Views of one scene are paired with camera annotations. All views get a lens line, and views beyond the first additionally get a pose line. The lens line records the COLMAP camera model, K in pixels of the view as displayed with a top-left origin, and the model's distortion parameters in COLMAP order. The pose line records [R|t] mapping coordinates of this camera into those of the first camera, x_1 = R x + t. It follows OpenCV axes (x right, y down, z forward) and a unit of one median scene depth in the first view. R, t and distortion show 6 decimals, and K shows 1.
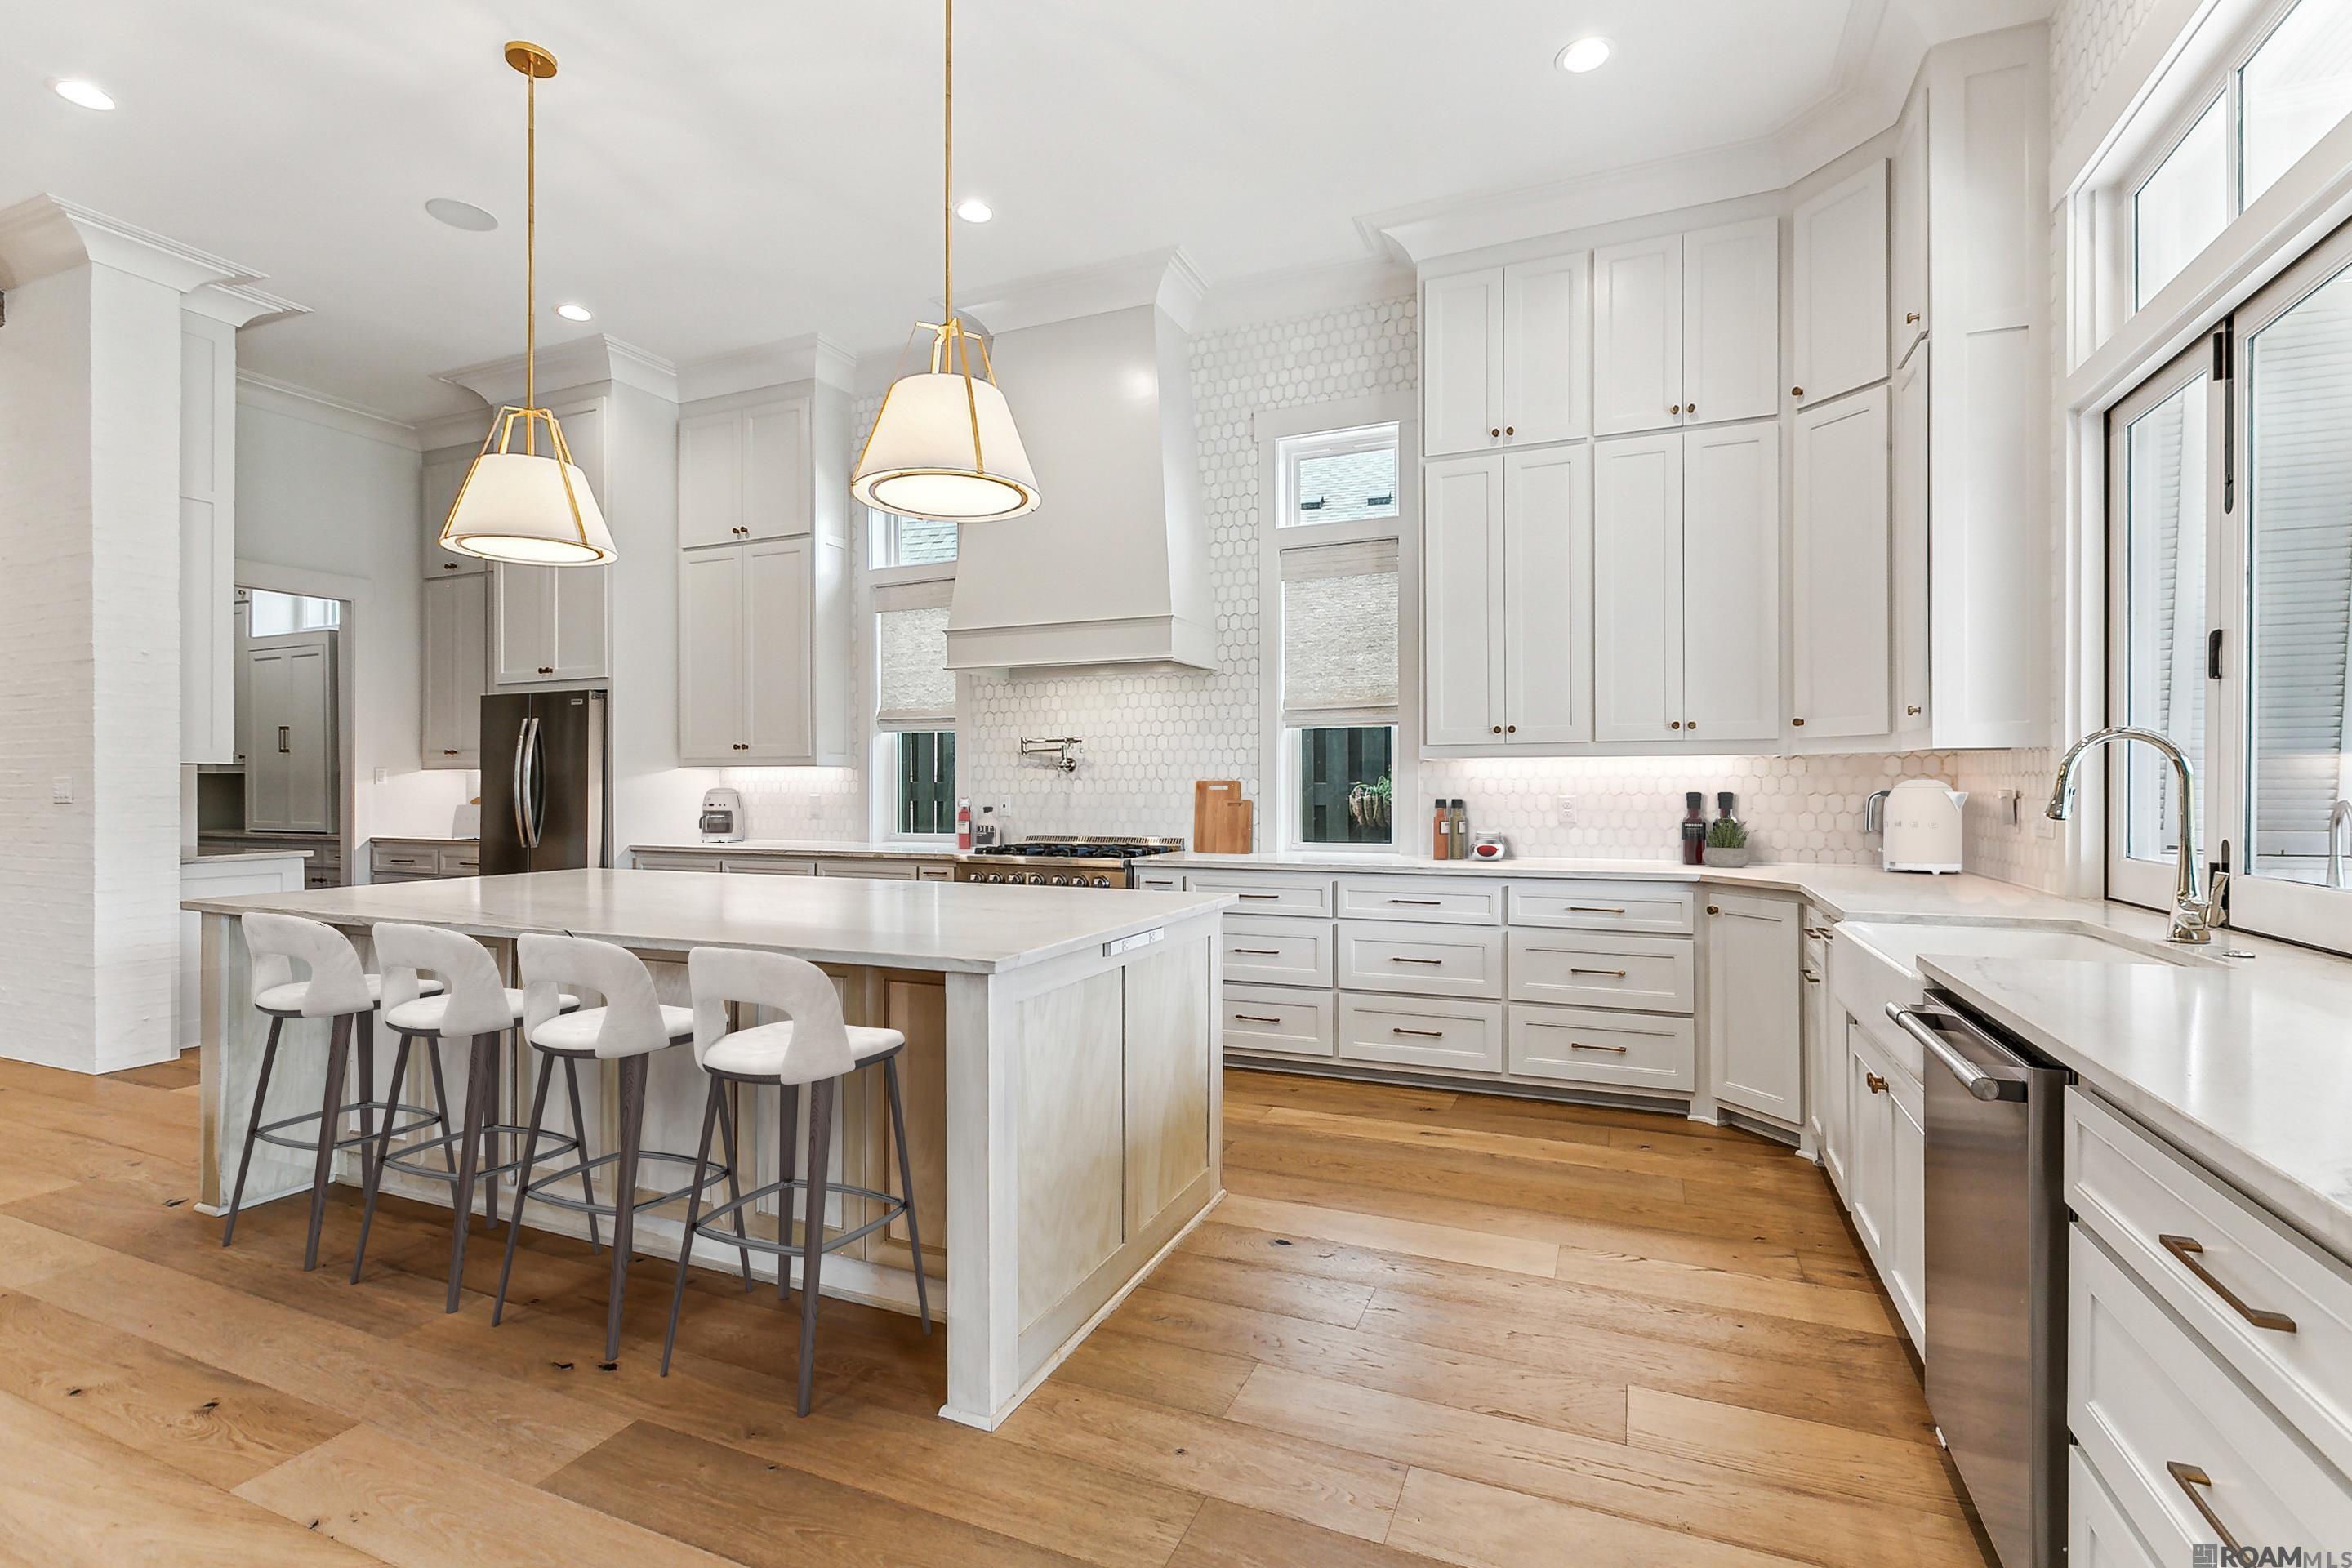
lens RADIAL K [[1086.2, 0, 1178.8], [0, 1086.2, 786.3], [0, 0, 1]] dist [0.007949, -0.000378]
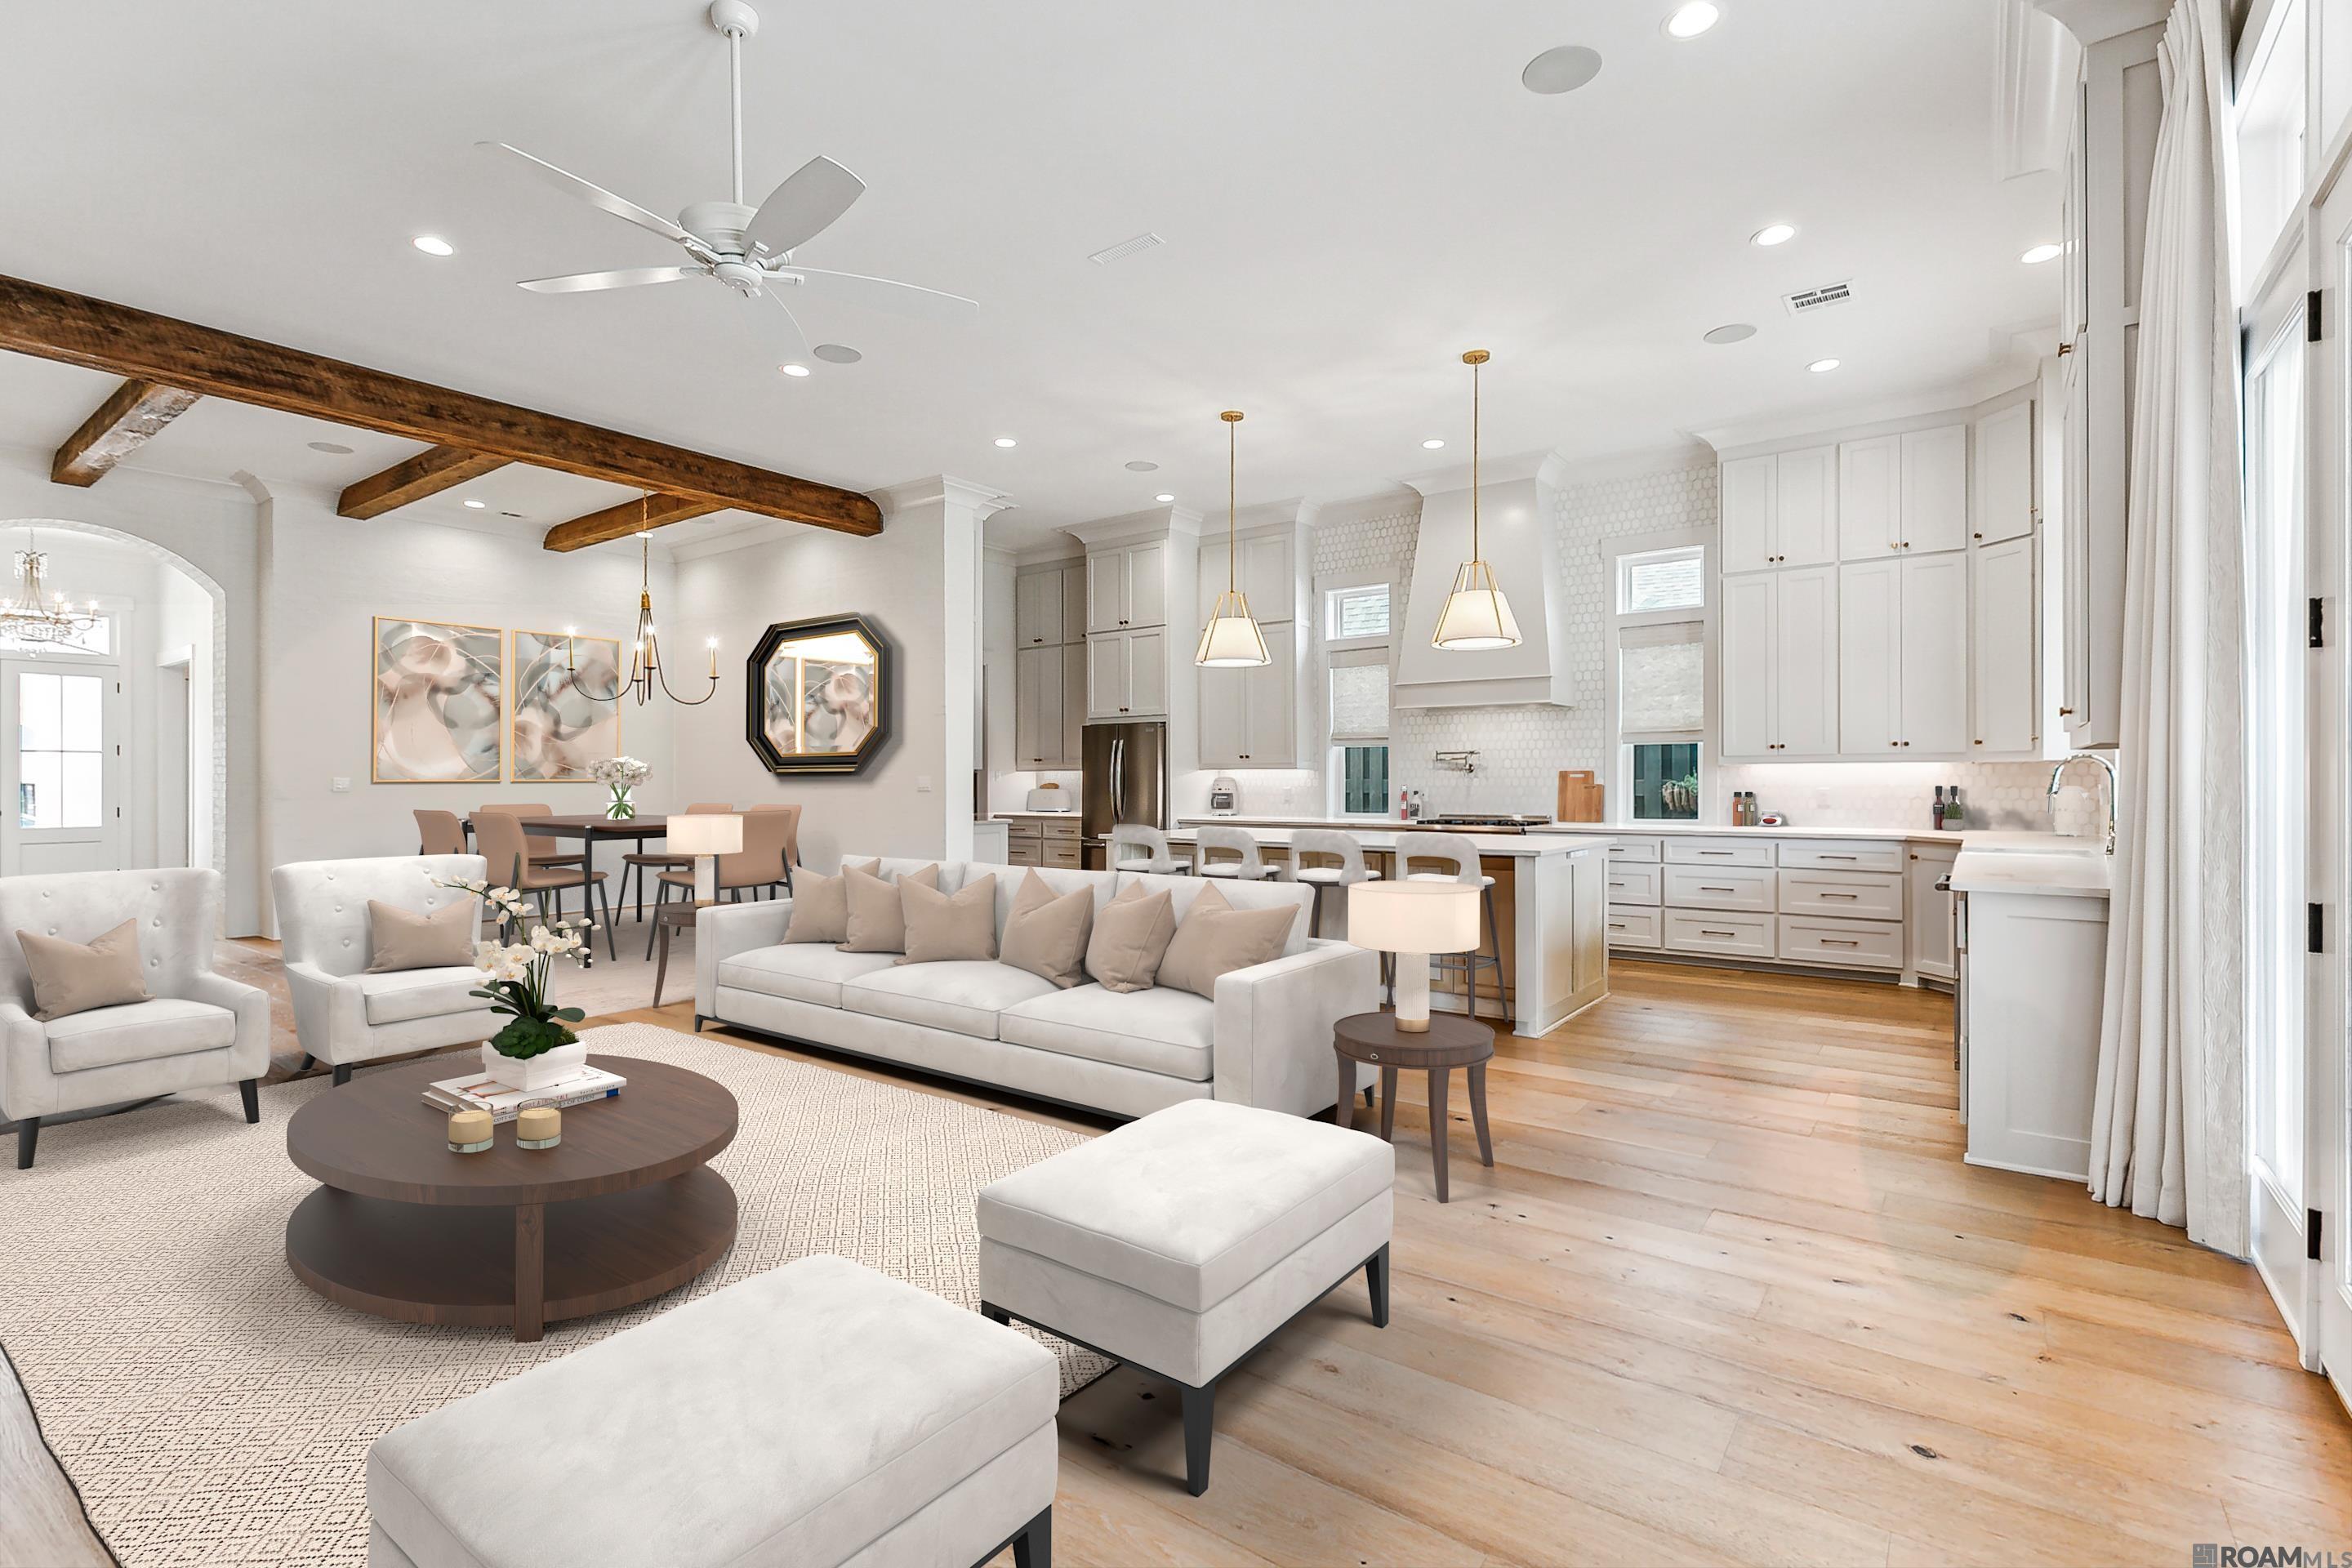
lens RADIAL K [[1086.2, 0, 1171.6], [0, 1086.2, 781.6], [0, 0, 1]] dist [0.007949, -0.000378]
pose [[0.971232, 0.000401, -0.238134, -0.153925], [-0.000427, 1.000000, -0.000059, -0.000025], [0.238134, 0.000159, 0.971232, -0.640449]]
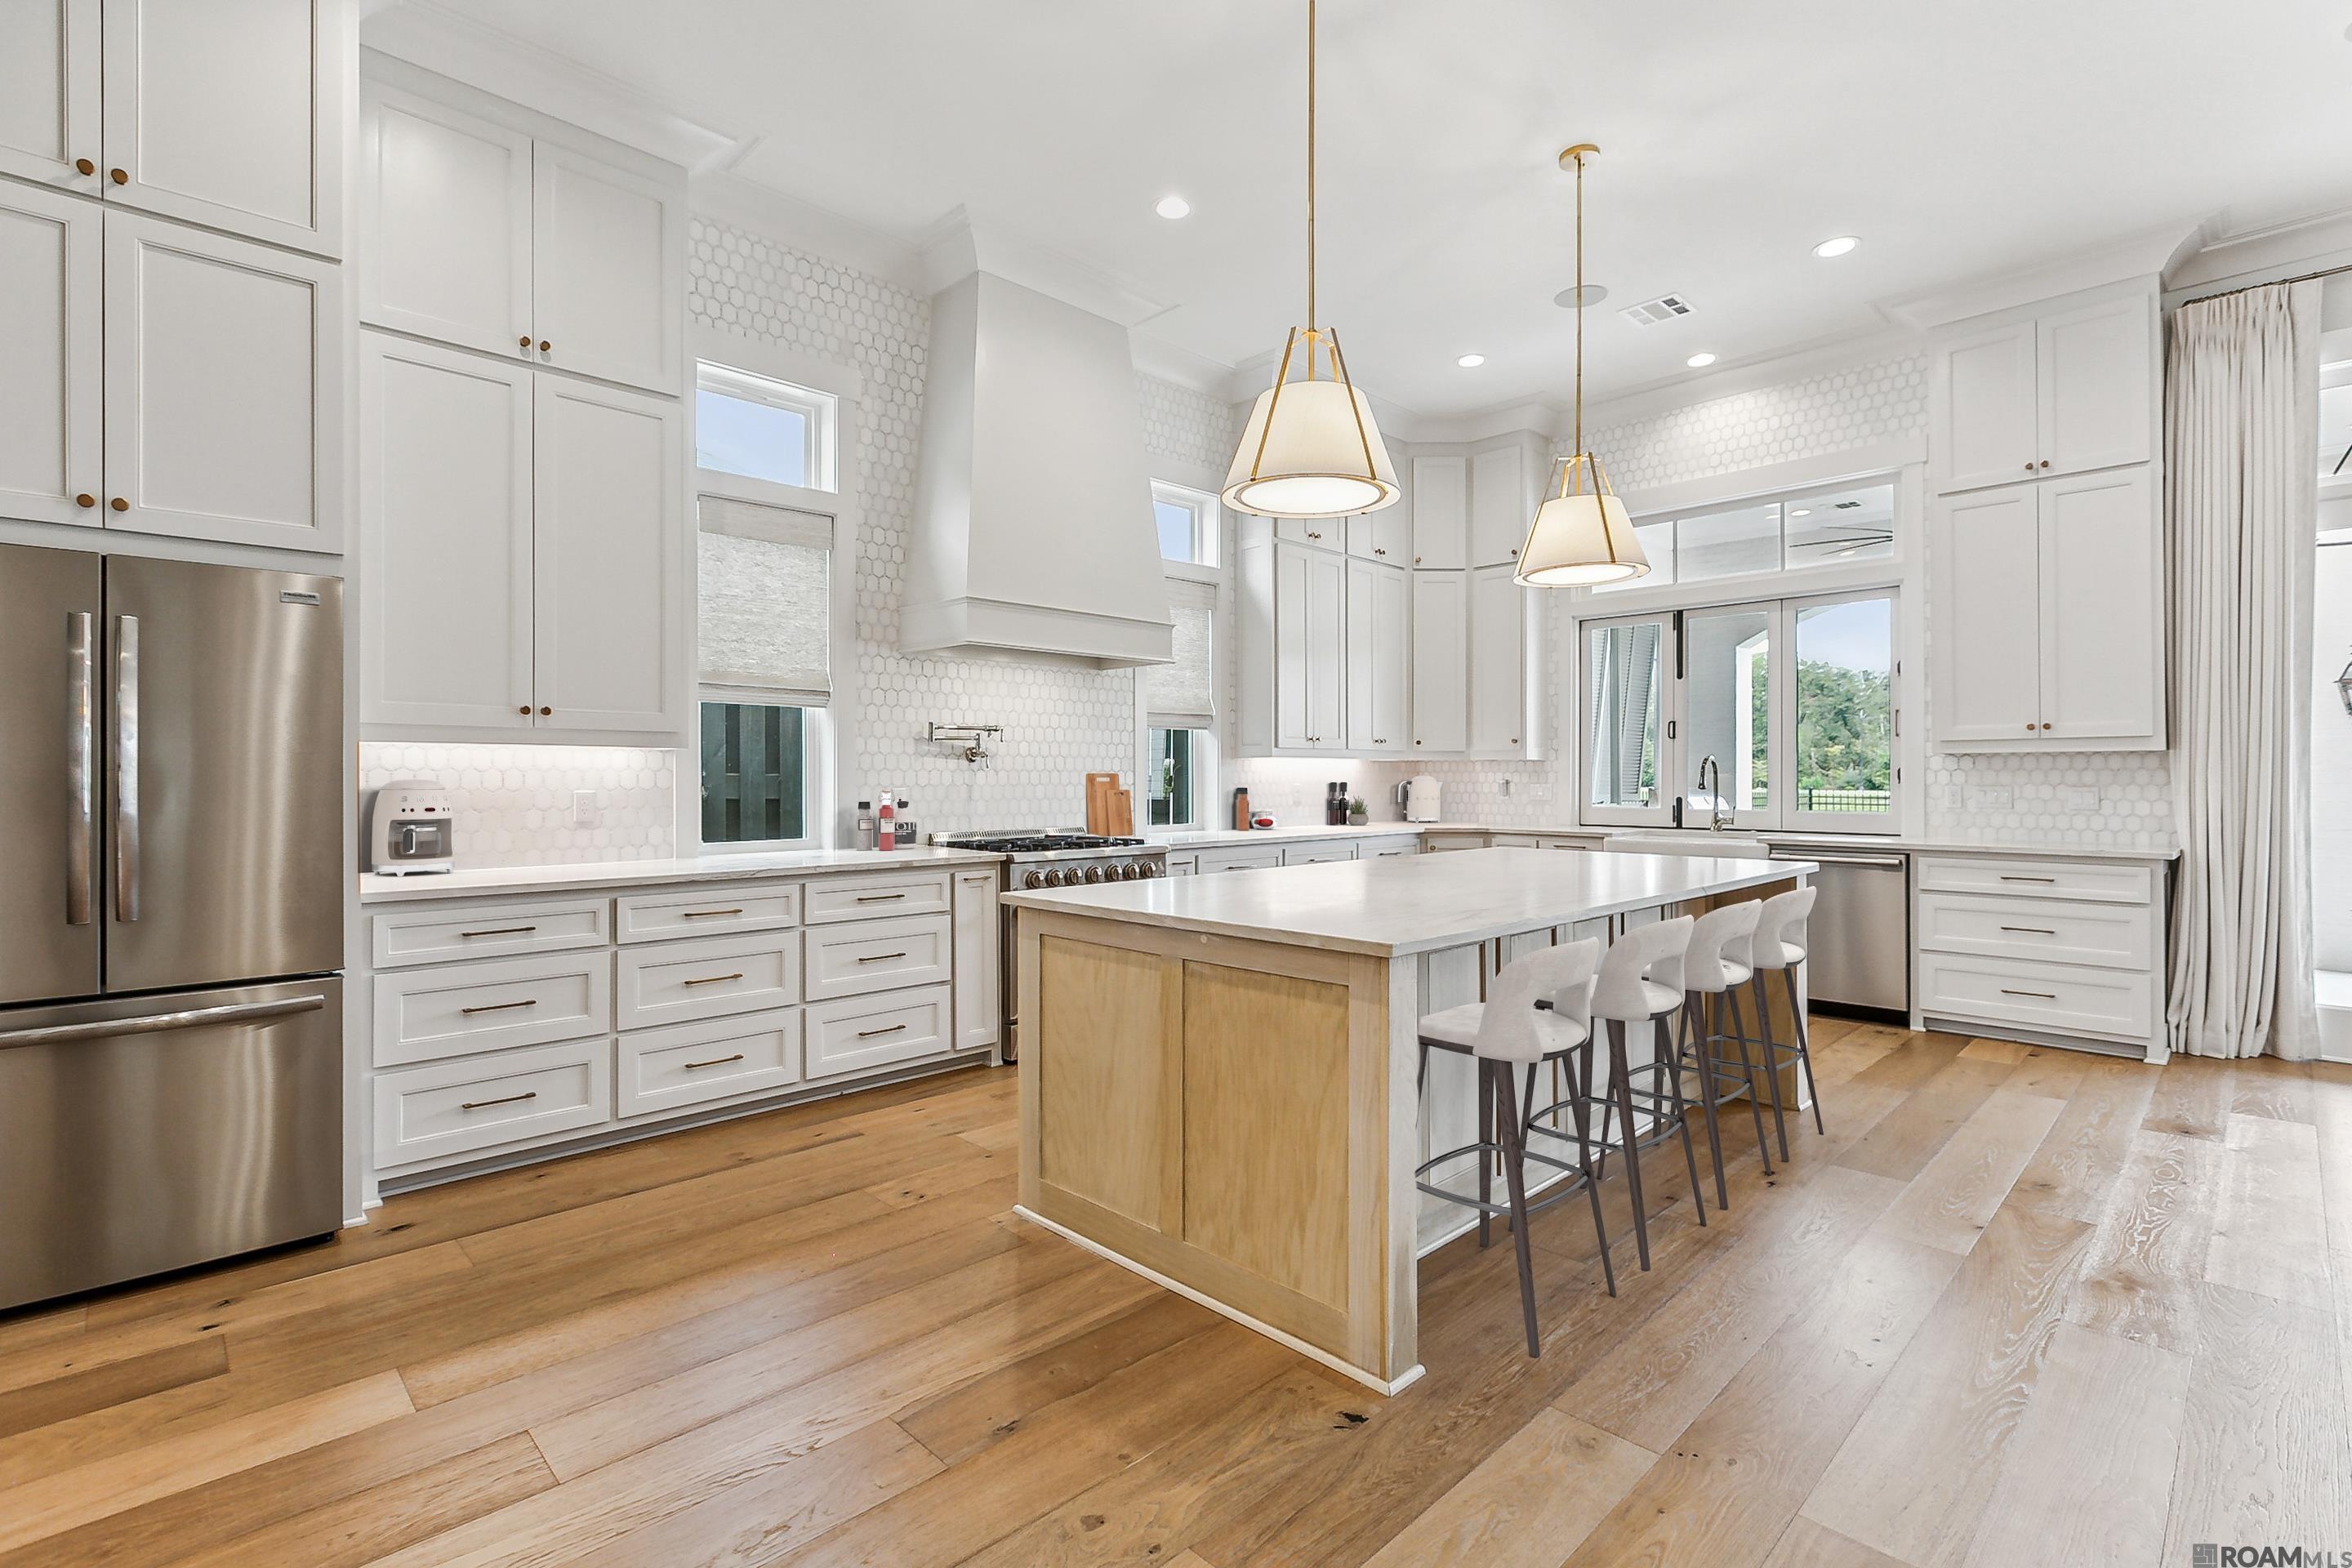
lens RADIAL K [[1086.2, 0, 1179.9], [0, 1086.2, 778.2], [0, 0, 1]] dist [0.007949, -0.000378]
pose [[0.378075, -0.000449, 0.925775, -0.949677], [-0.002462, 0.999996, 0.001491, -0.001400], [-0.925772, -0.002843, 0.378073, 0.519273]]
